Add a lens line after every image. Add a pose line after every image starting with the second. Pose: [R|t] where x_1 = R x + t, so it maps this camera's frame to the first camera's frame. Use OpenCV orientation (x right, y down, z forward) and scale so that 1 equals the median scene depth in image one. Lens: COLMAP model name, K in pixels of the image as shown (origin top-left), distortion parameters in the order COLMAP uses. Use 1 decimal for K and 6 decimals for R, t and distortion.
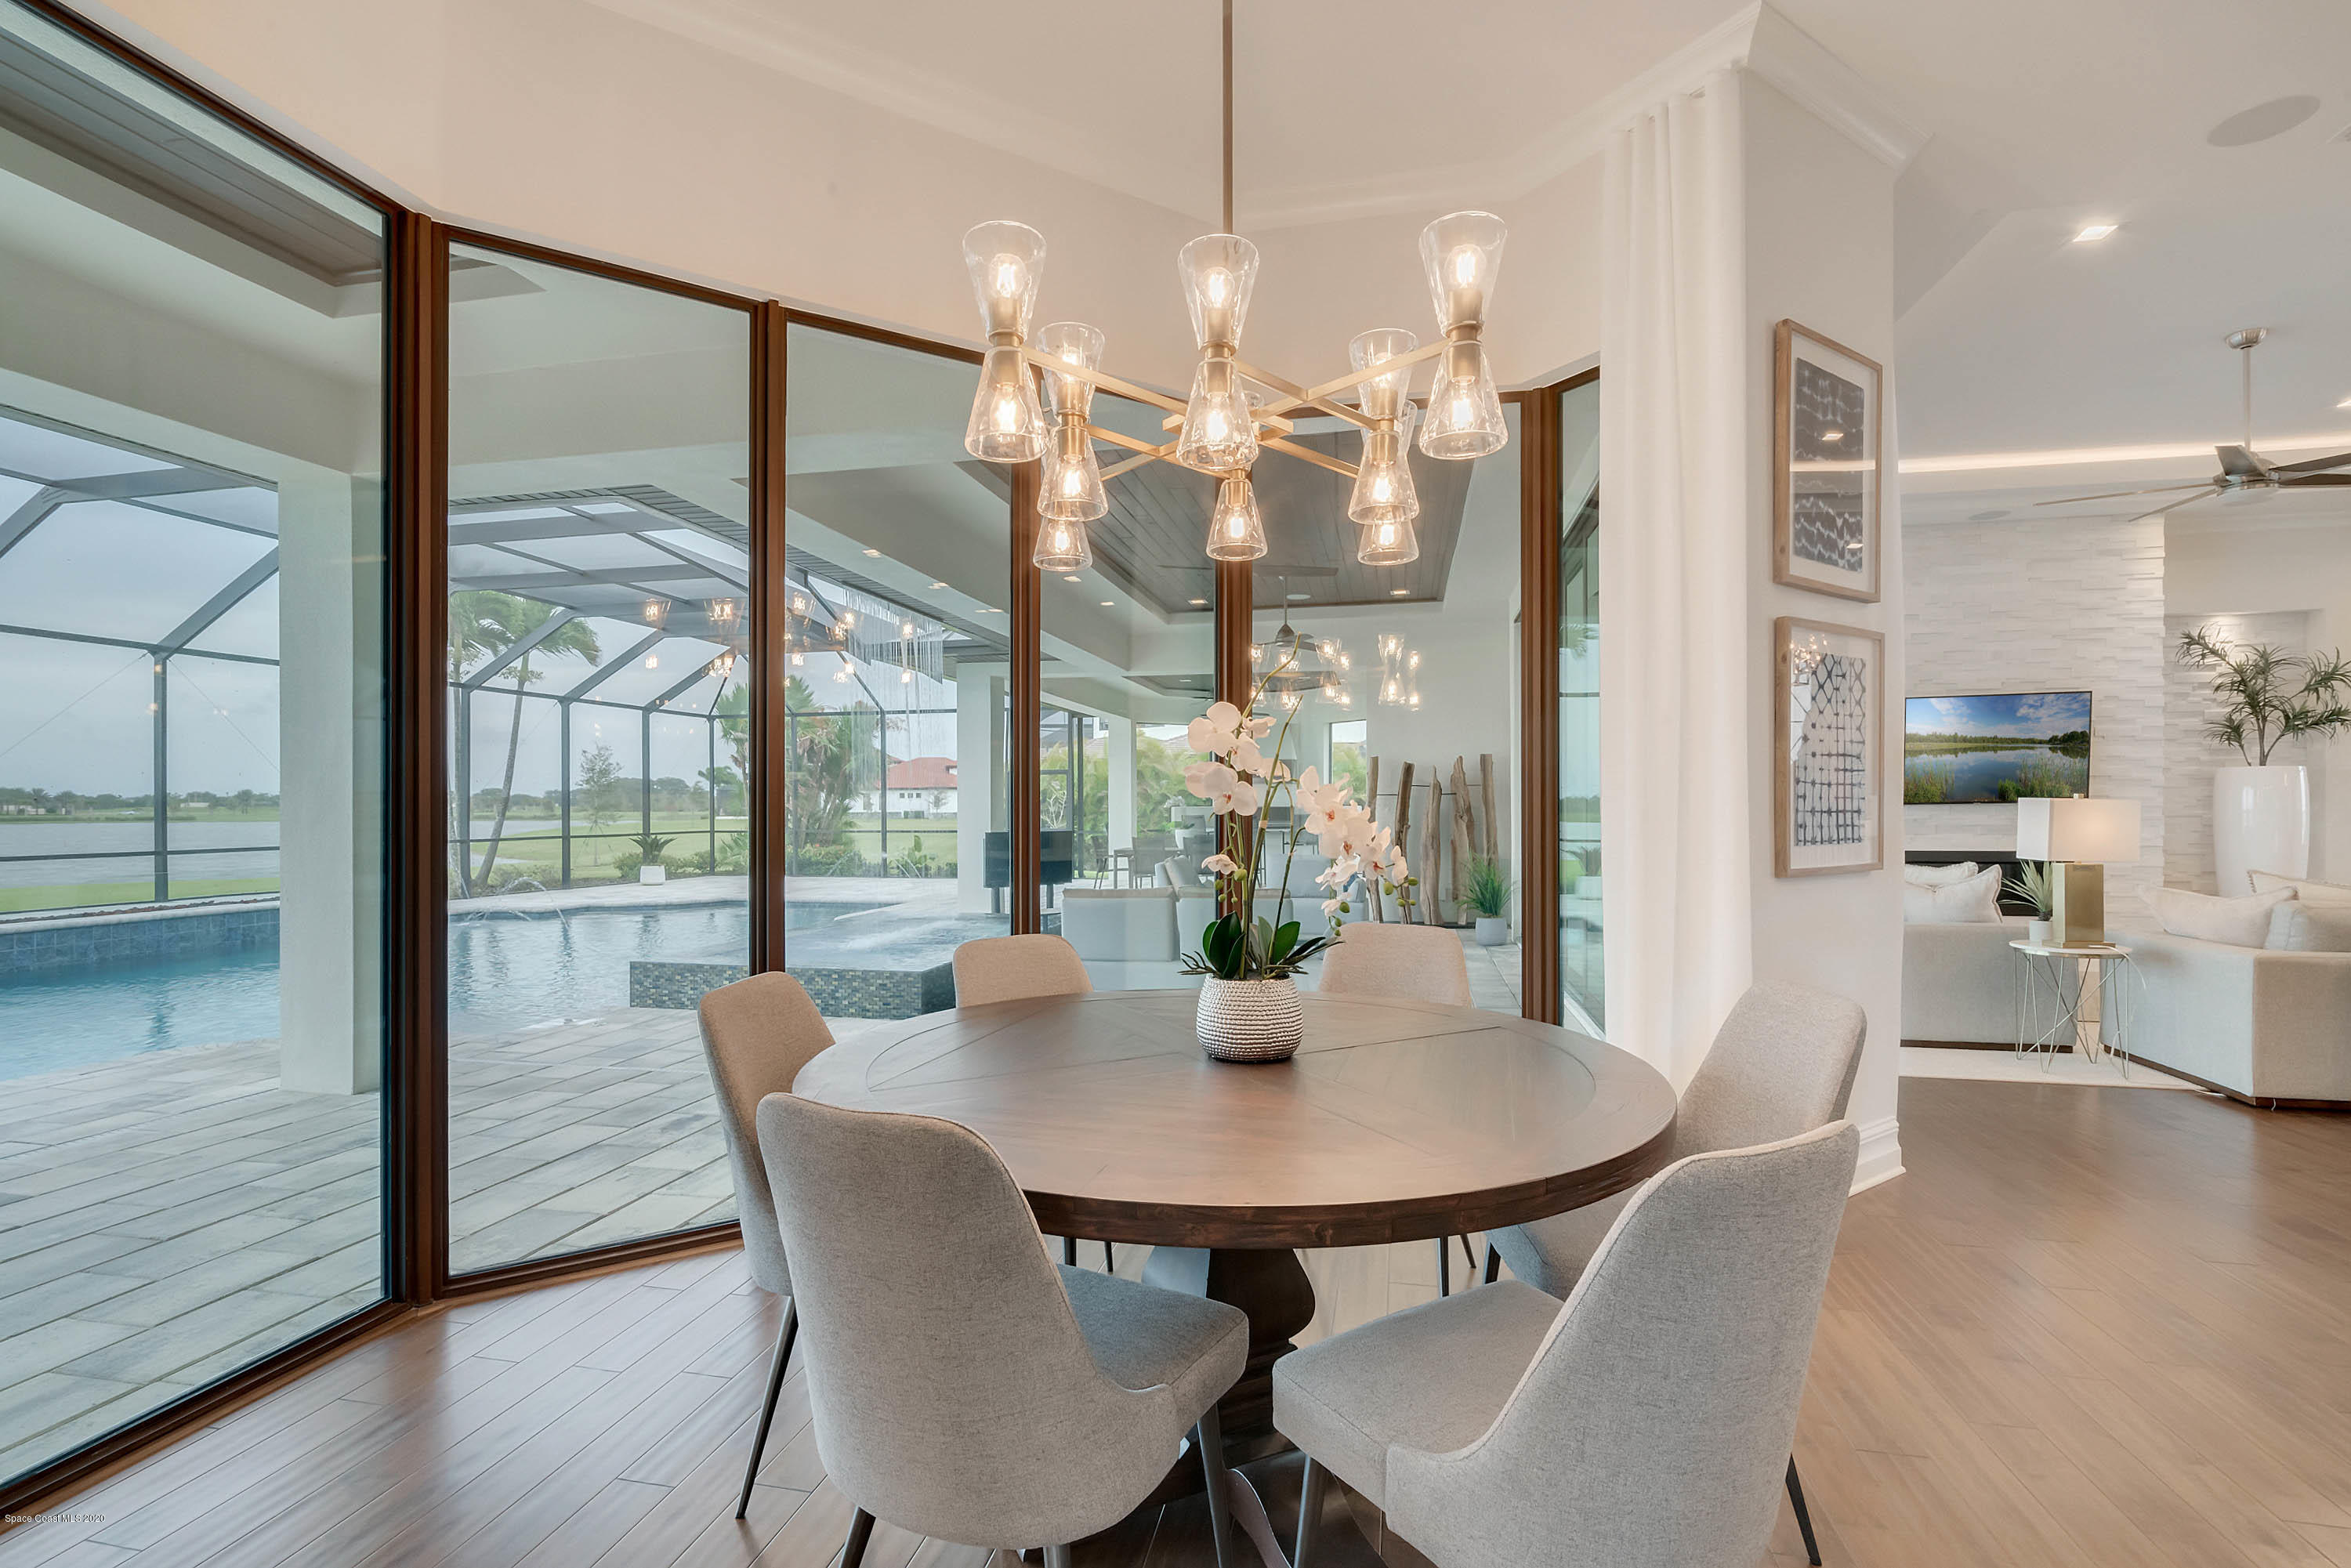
lens RADIAL K [[1066.0, 0, 1160.1], [0, 1066.0, 802.8], [0, 0, 1]] dist [-0.005889, -0.000391]
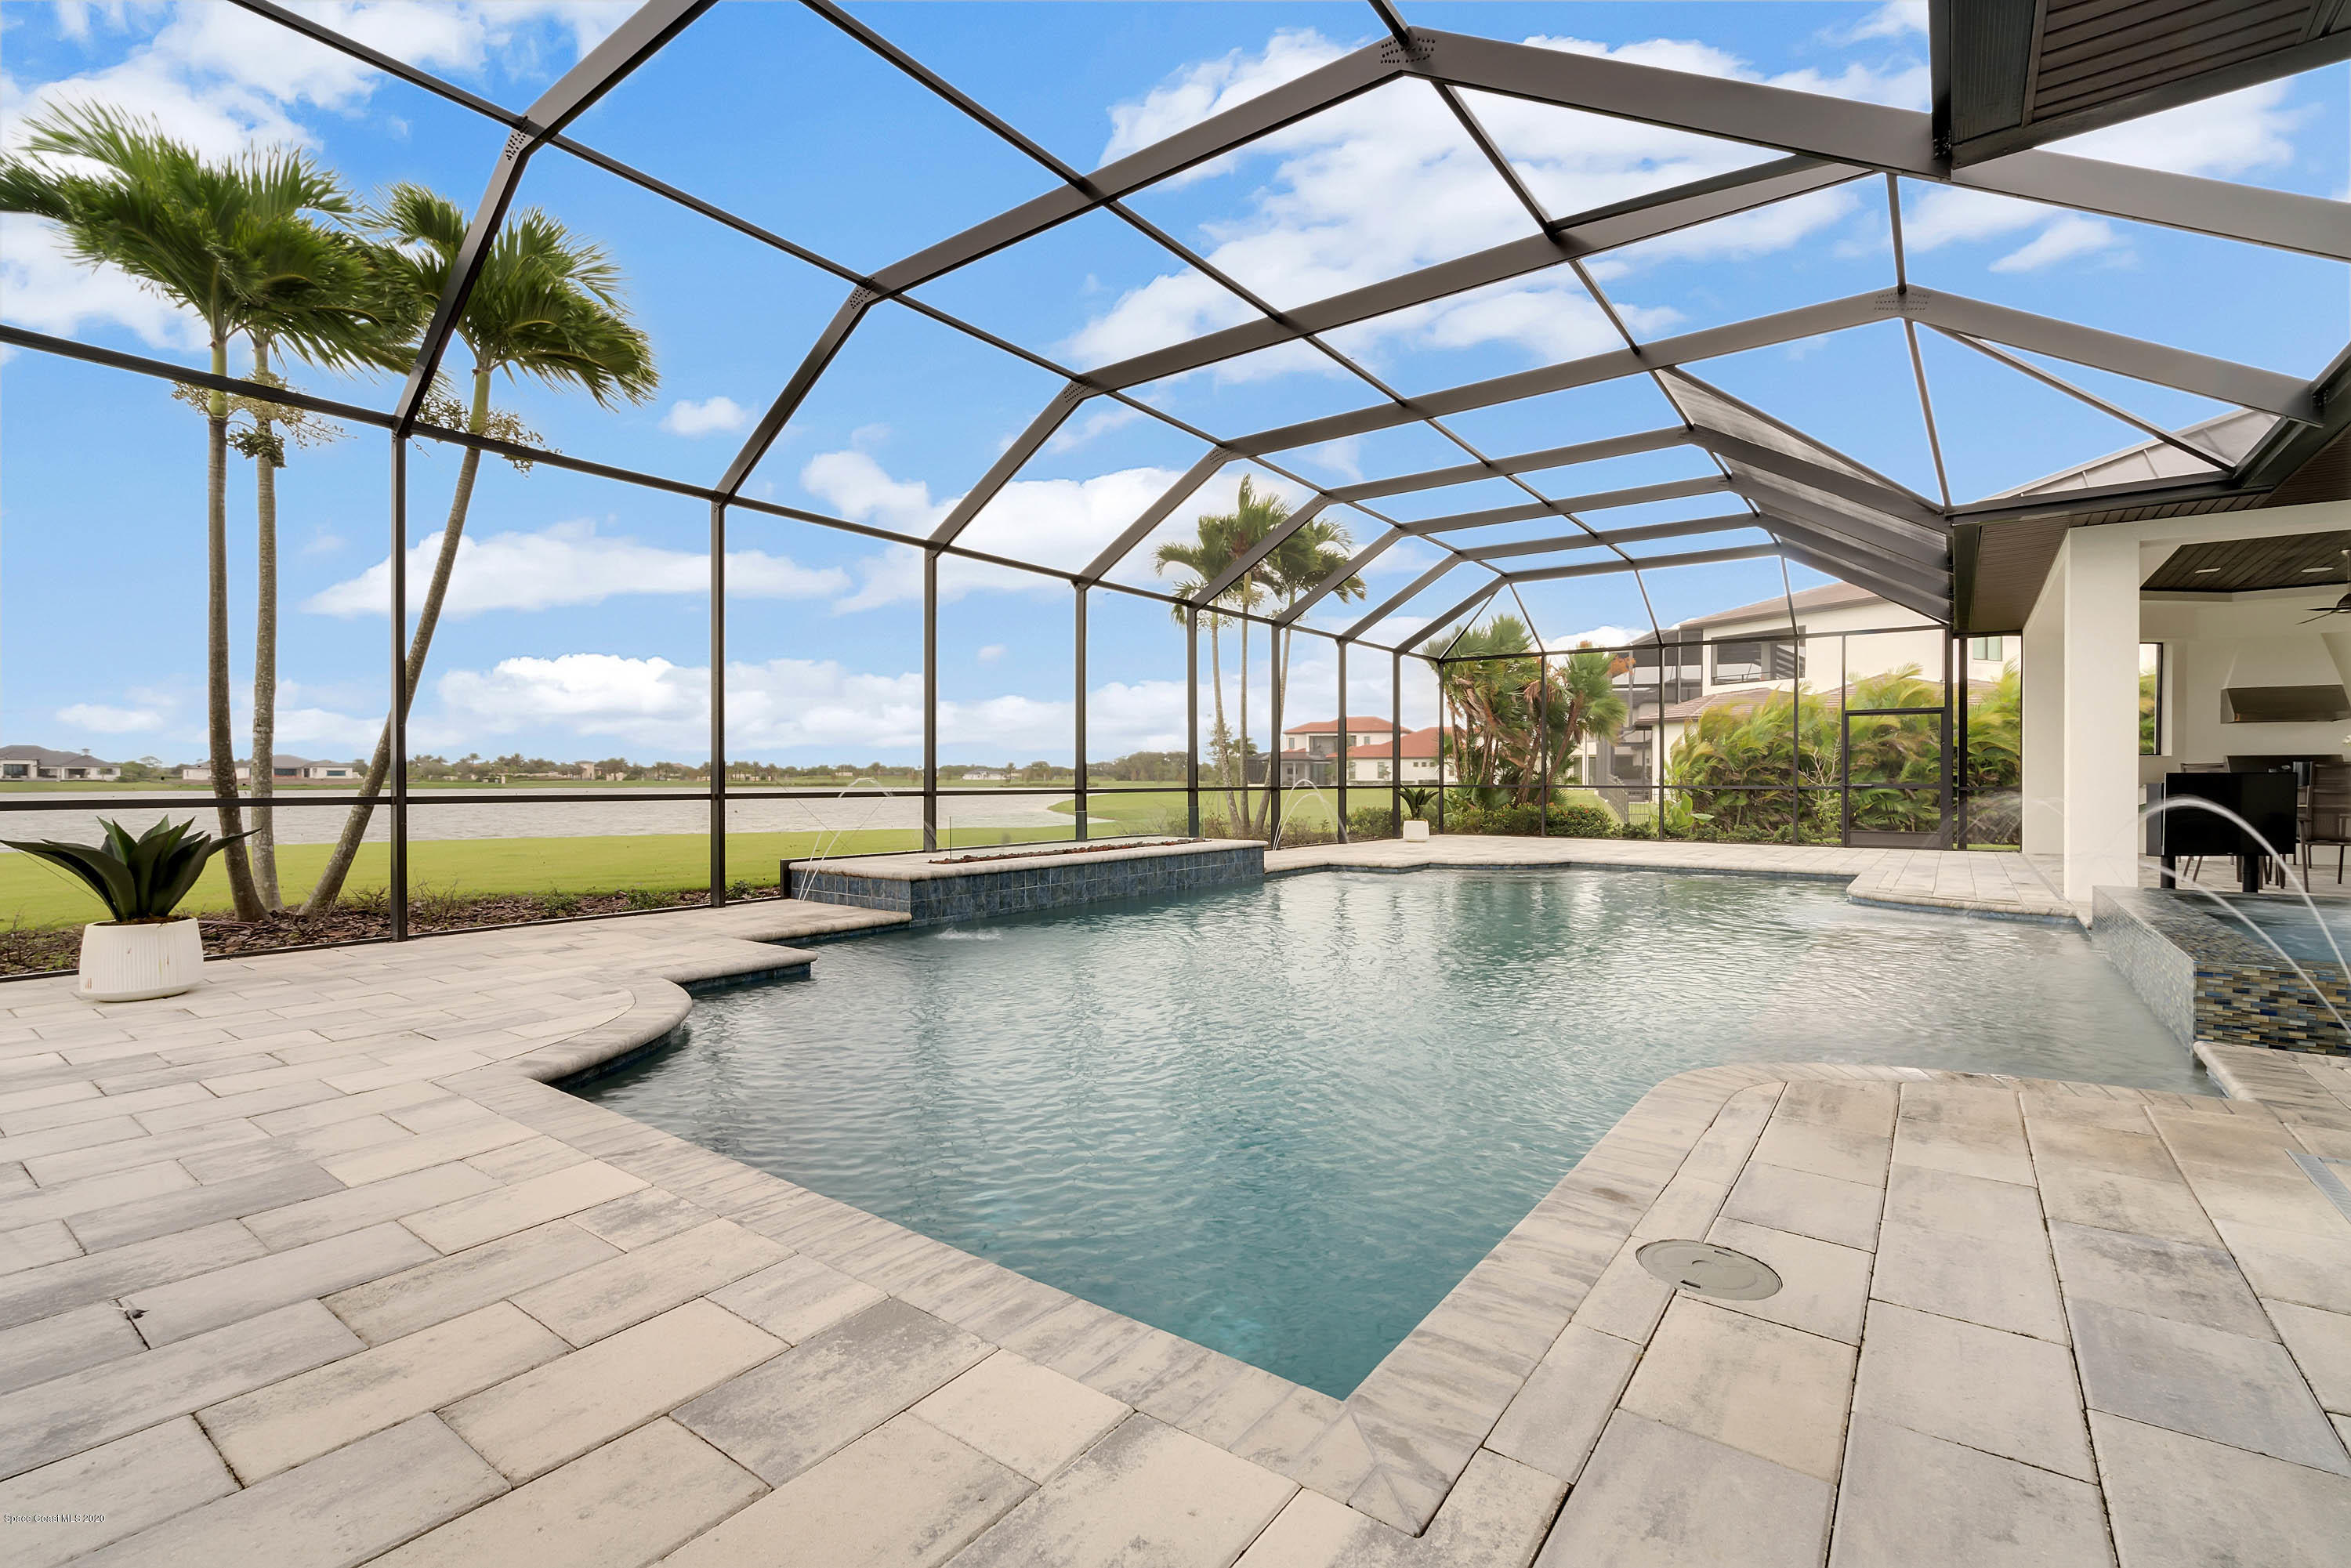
lens RADIAL K [[1053.1, 0, 1176.0], [0, 1053.1, 780.1], [0, 0, 1]] dist [-0.001836, -0.000864]
pose [[0.911538, 0.004556, -0.411191, -0.308450], [-0.002608, 0.999983, 0.005298, 0.020711], [0.411208, -0.003757, 0.911534, 0.106378]]
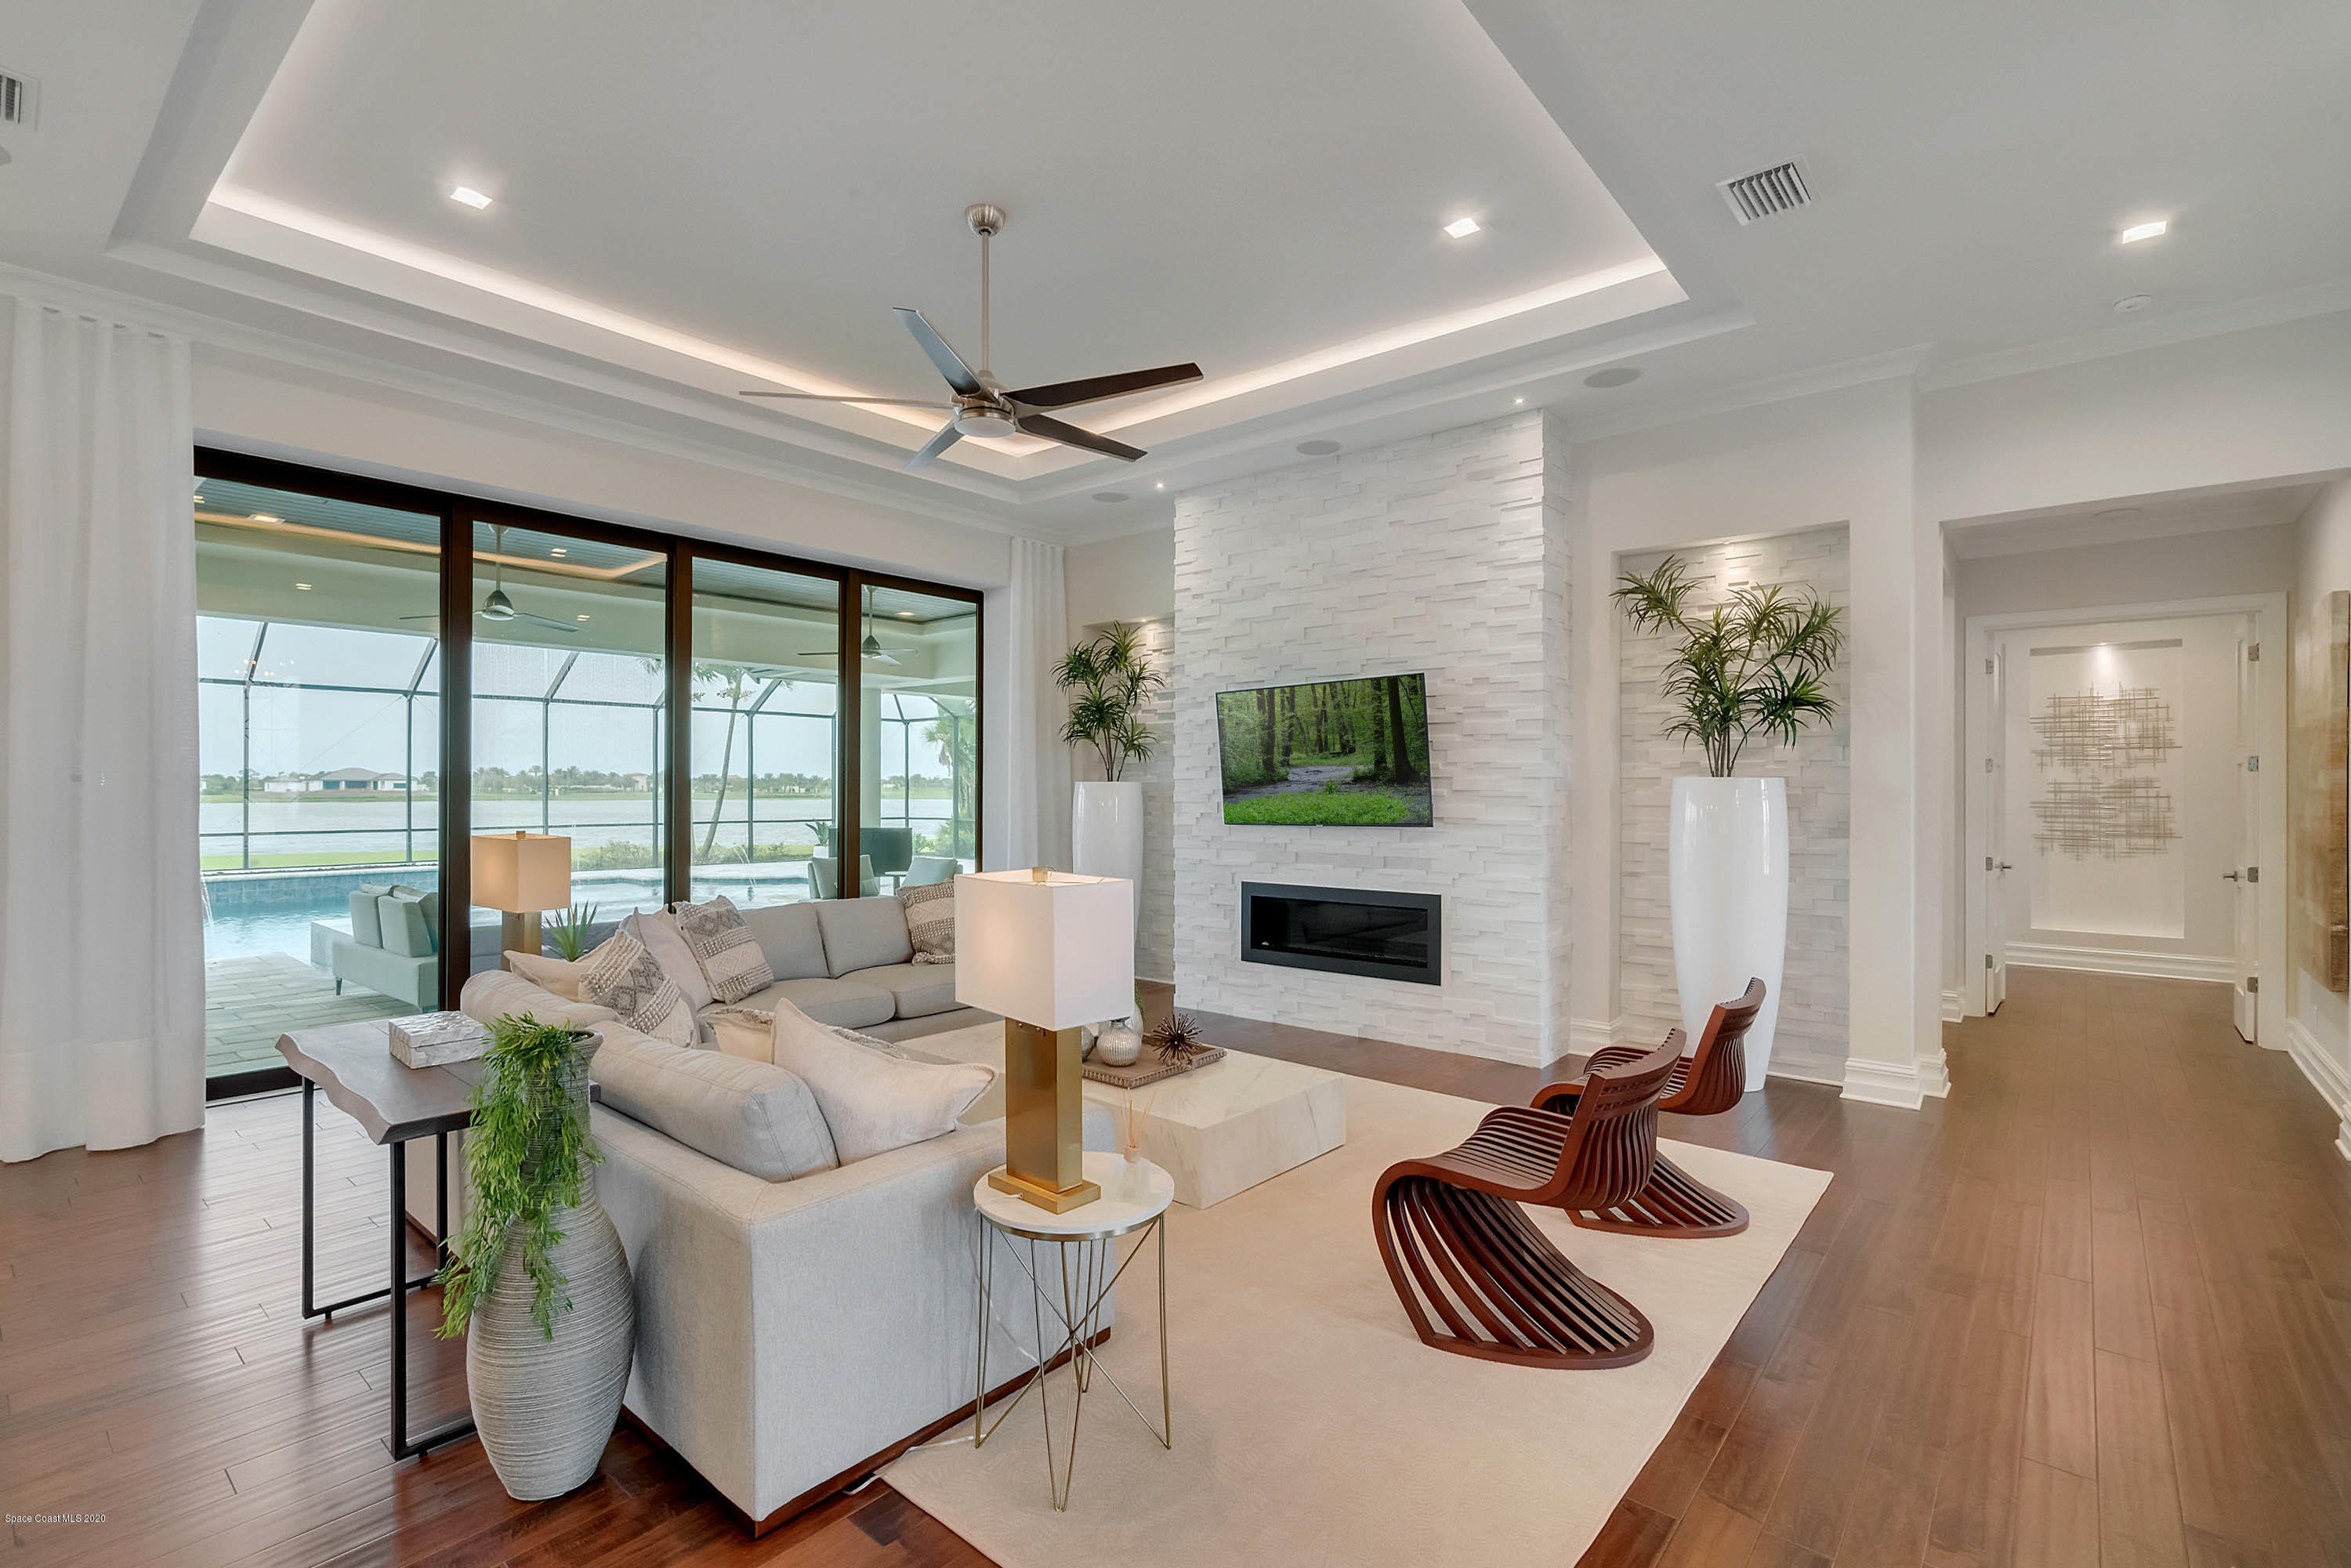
lens RADIAL K [[1066.0, 0, 1172.5], [0, 1066.0, 786.5], [0, 0, 1]] dist [-0.005889, -0.000391]
pose [[0.884152, 0.003036, -0.467189, 0.462838], [-0.002363, 0.999995, 0.002026, -0.012525], [0.467193, -0.000687, 0.884155, 0.120105]]
